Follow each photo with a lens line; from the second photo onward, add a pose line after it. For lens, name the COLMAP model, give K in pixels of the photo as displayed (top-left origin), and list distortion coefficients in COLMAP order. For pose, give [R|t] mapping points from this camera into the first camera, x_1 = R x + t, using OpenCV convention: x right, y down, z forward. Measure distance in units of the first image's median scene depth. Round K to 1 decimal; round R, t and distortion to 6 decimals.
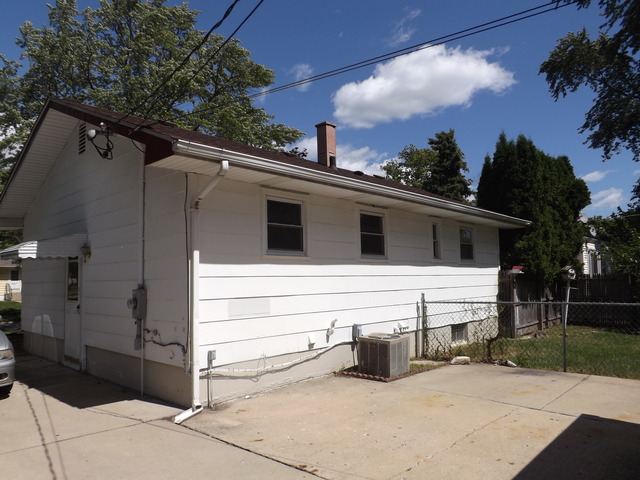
lens RADIAL K [[468.1, 0, 320.0], [0, 468.1, 240.0], [0, 0, 1]] dist [-0.008640, -0.000854]
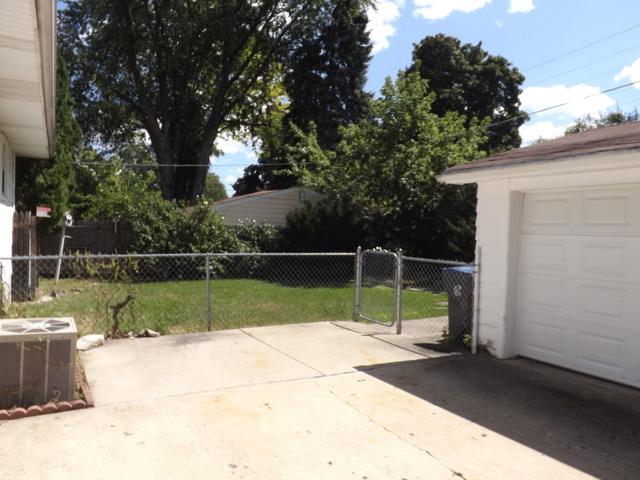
lens RADIAL K [[468.1, 0, 320.0], [0, 468.1, 240.0], [0, 0, 1]] dist [-0.008640, -0.000854]
pose [[0.289649, 0.002115, 0.957131, -0.258839], [-0.109872, 0.993460, 0.031055, 0.052872], [-0.950806, -0.114157, 0.287987, 0.518167]]
